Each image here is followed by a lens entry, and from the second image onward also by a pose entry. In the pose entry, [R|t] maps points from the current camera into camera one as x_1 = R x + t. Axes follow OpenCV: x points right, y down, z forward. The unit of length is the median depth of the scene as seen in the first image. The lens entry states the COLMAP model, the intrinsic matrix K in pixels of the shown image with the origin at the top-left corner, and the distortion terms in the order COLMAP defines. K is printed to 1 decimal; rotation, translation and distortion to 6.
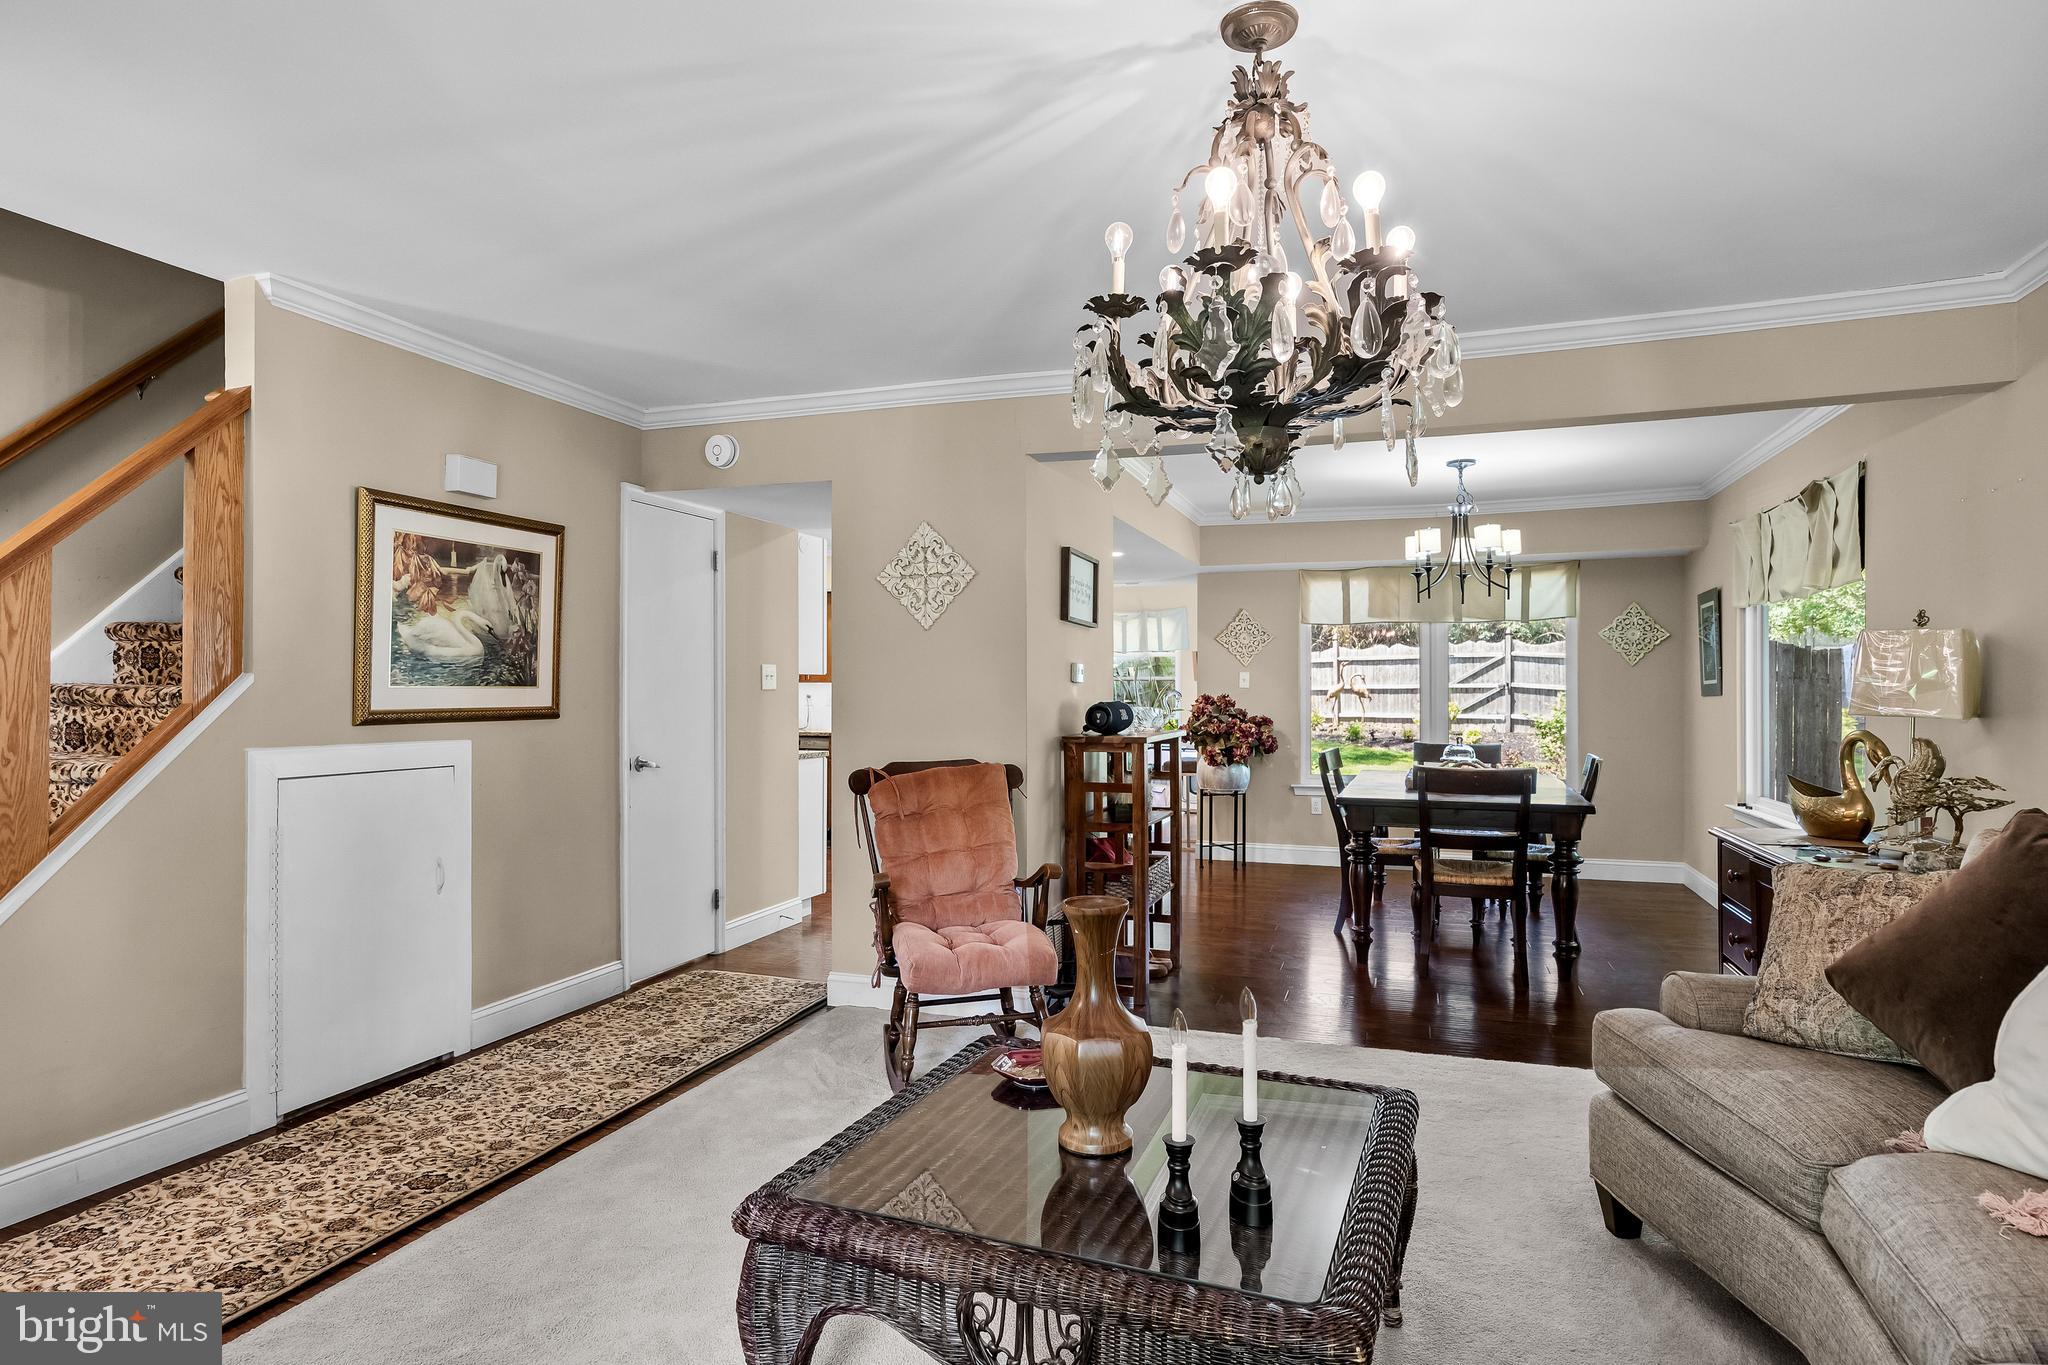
lens RADIAL K [[1138.8, 0, 998.4], [0, 1138.8, 688.0], [0, 0, 1]] dist [-0.001132, -0.000473]
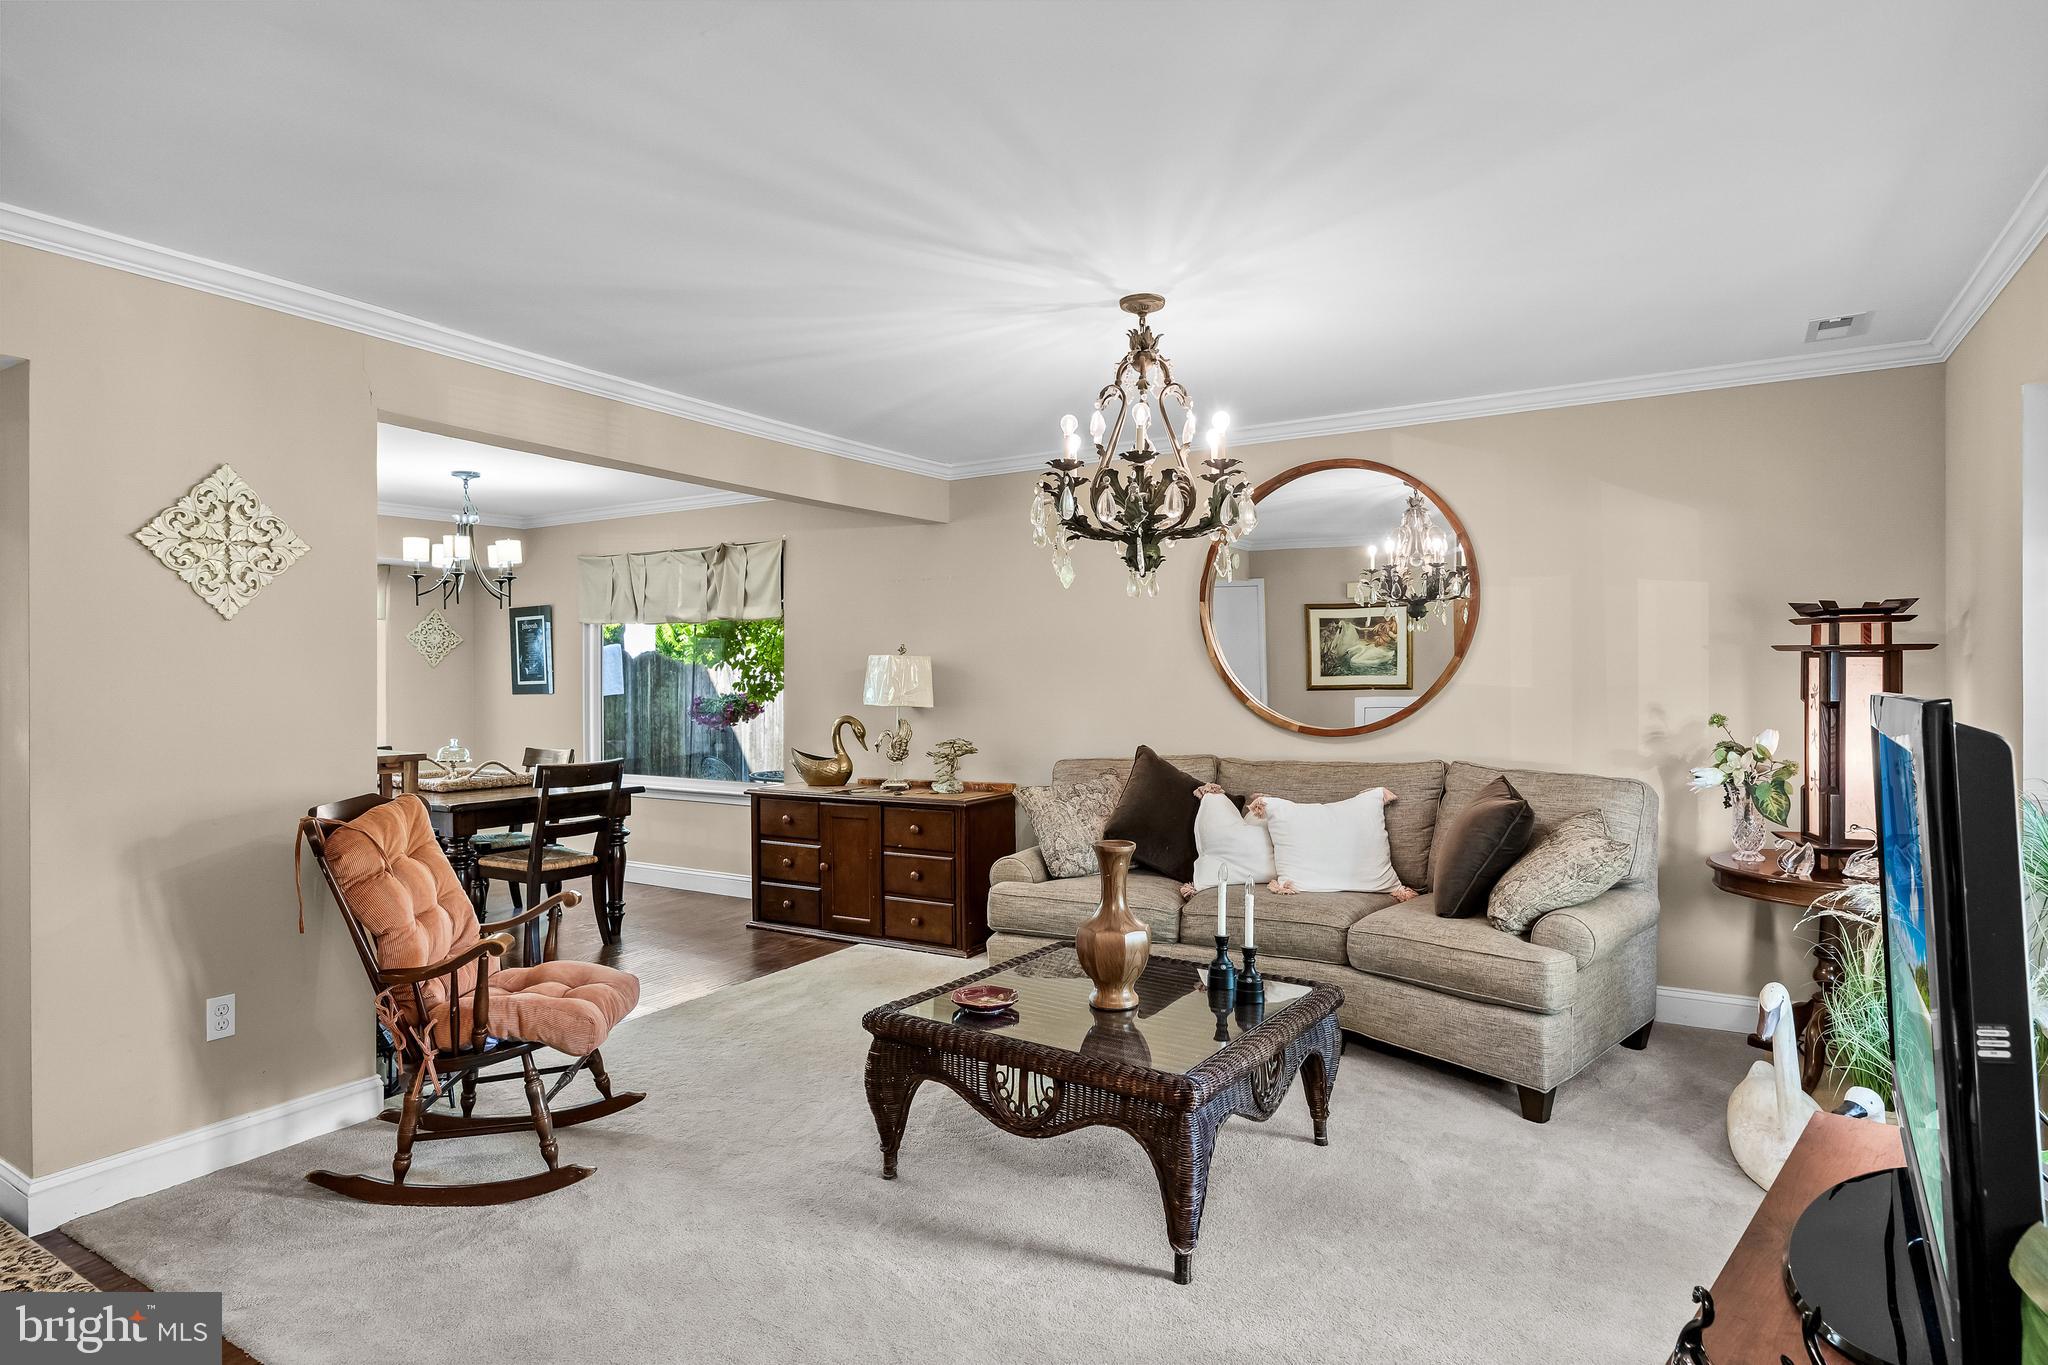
lens RADIAL K [[1113.1, 0, 1024.0], [0, 1113.1, 682.5], [0, 0, 1]] dist [0.001827, -0.000198]
pose [[0.192532, -0.005903, 0.981273, -0.757602], [0.001084, 0.999983, 0.005803, -0.019170], [-0.981290, -0.000054, 0.192535, 0.460407]]
